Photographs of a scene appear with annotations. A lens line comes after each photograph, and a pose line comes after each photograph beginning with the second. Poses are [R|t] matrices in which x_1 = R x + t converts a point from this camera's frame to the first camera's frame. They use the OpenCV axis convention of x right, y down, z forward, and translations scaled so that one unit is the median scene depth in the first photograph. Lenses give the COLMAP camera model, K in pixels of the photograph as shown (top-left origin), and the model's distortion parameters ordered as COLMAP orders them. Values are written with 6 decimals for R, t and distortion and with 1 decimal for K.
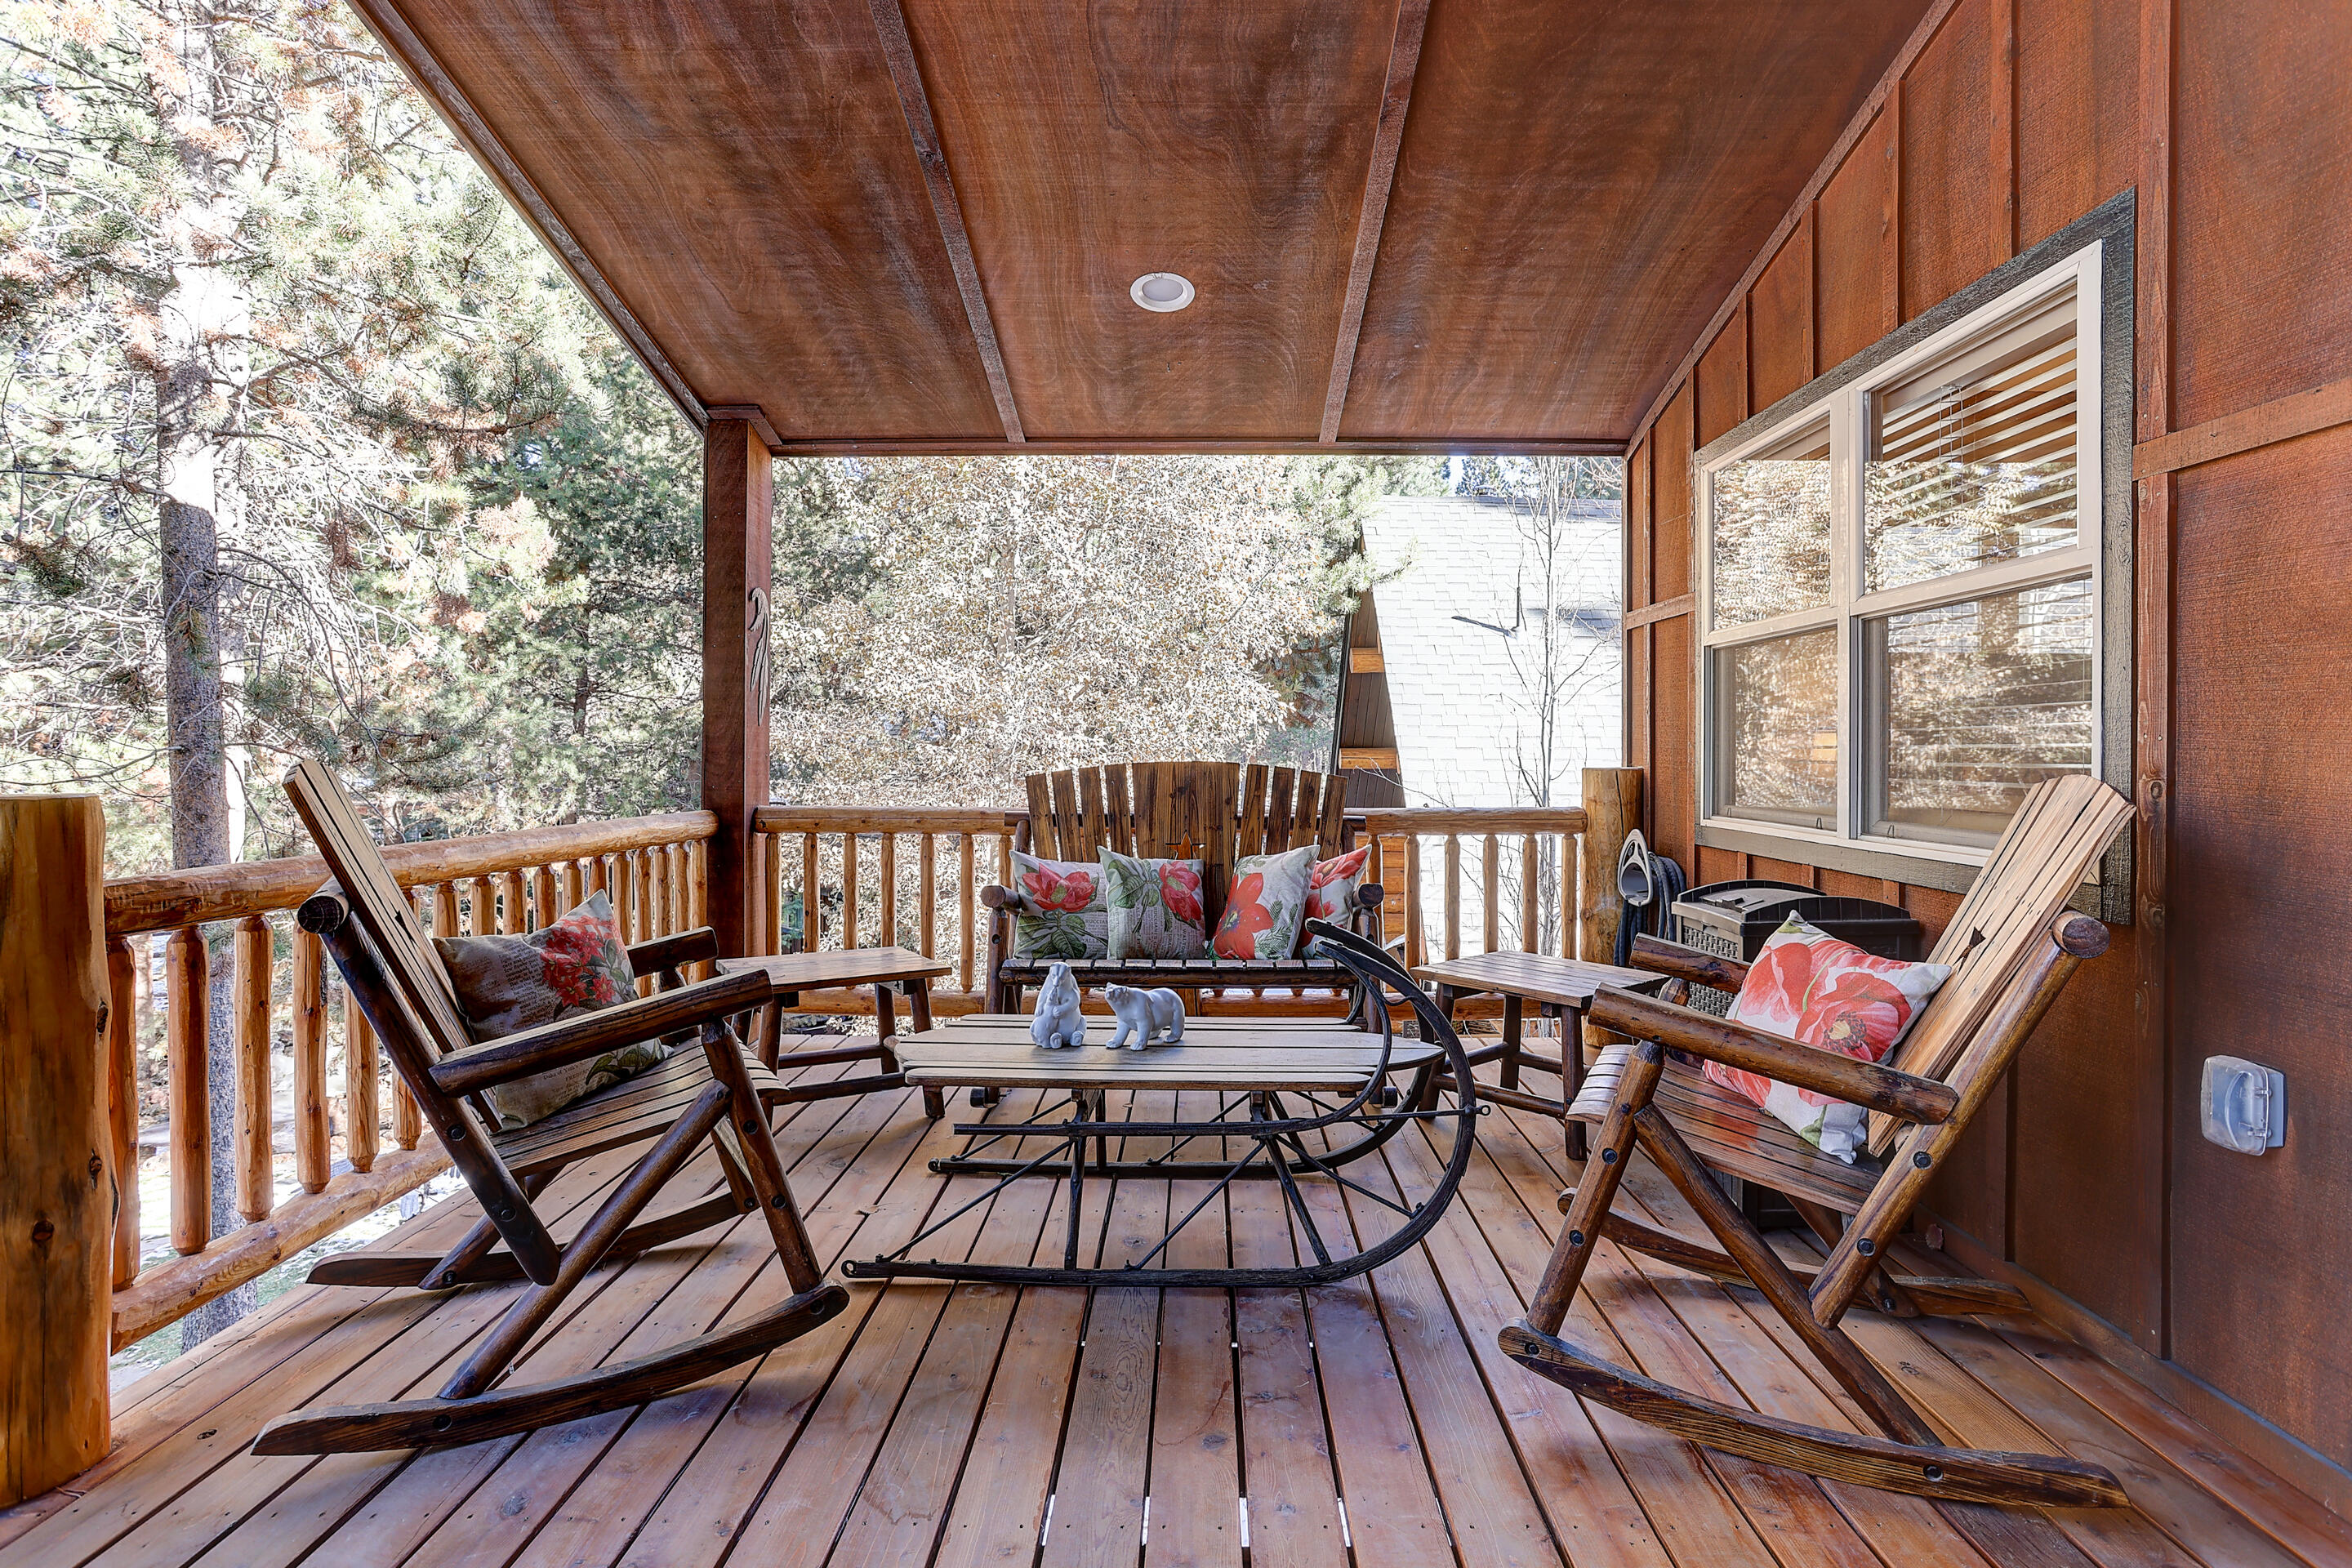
lens RADIAL K [[1234.2, 0, 1171.7], [0, 1234.2, 763.8], [0, 0, 1]] dist [-0.006378, -0.000059]
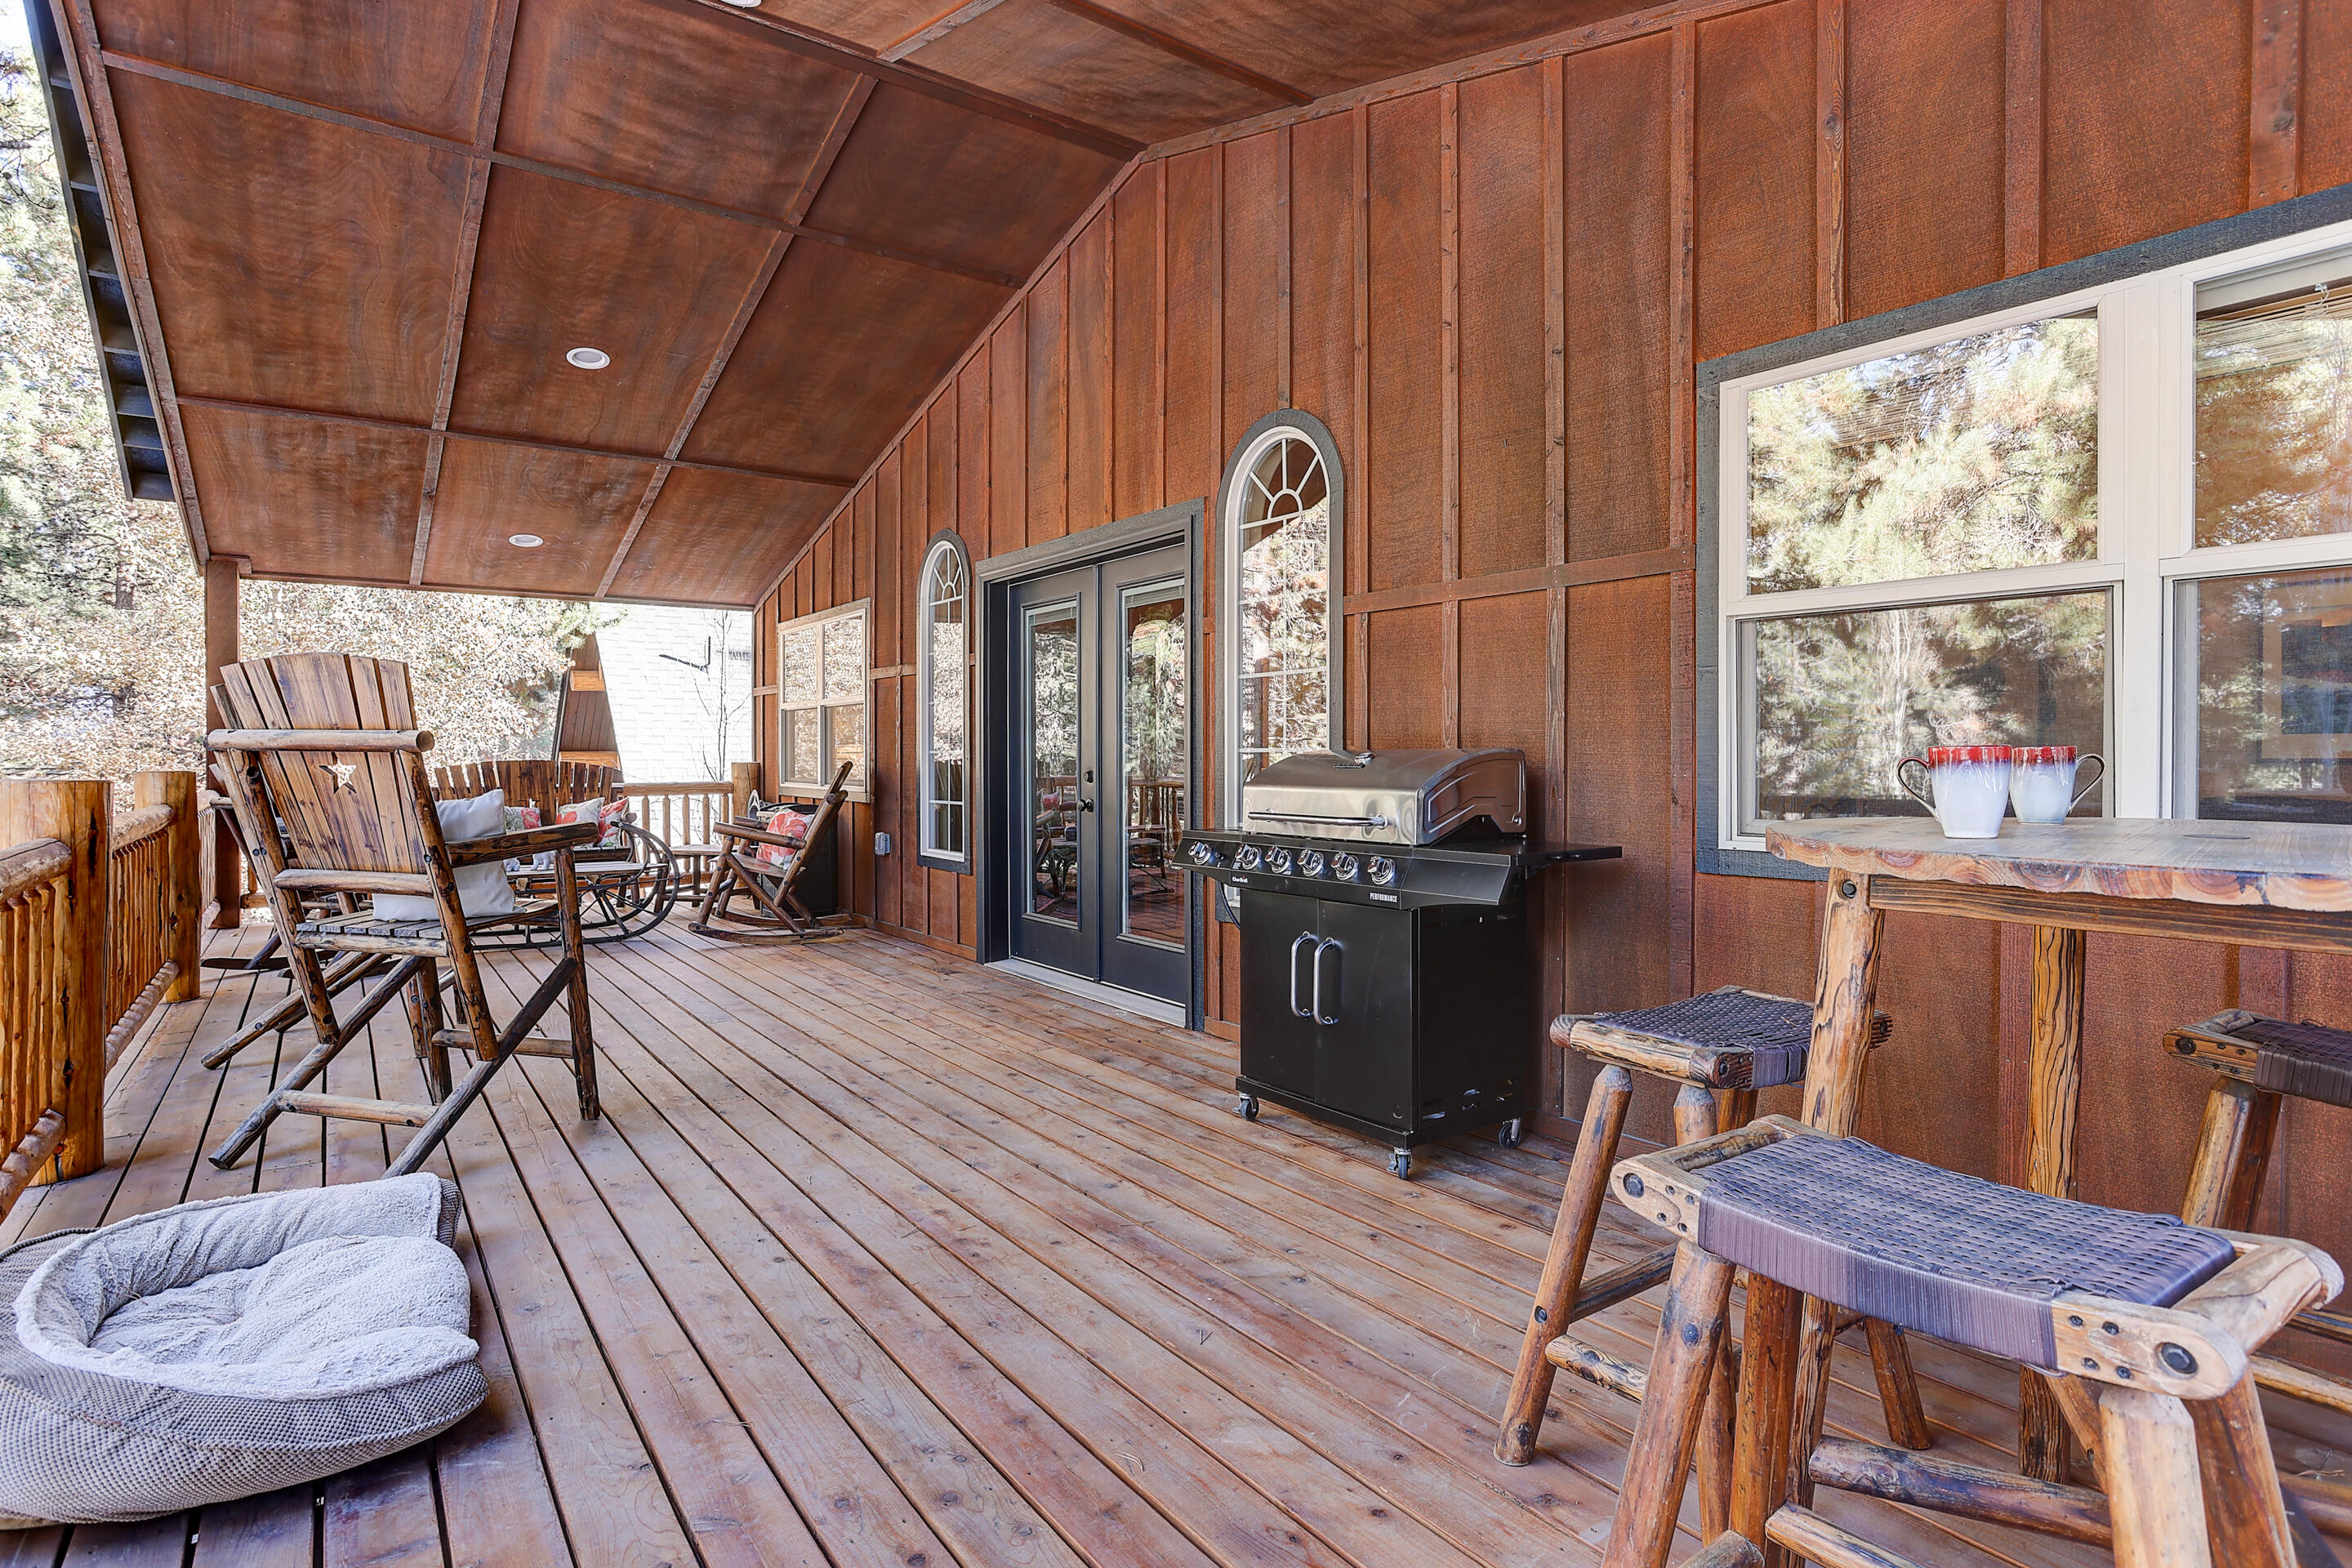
lens RADIAL K [[1234.2, 0, 1170.5], [0, 1234.2, 759.0], [0, 0, 1]] dist [-0.006378, -0.000059]
pose [[0.811934, -0.002183, 0.583745, -0.304153], [0.005475, 0.999978, -0.003874, 0.010371], [-0.583723, 0.006342, 0.811928, -1.212434]]
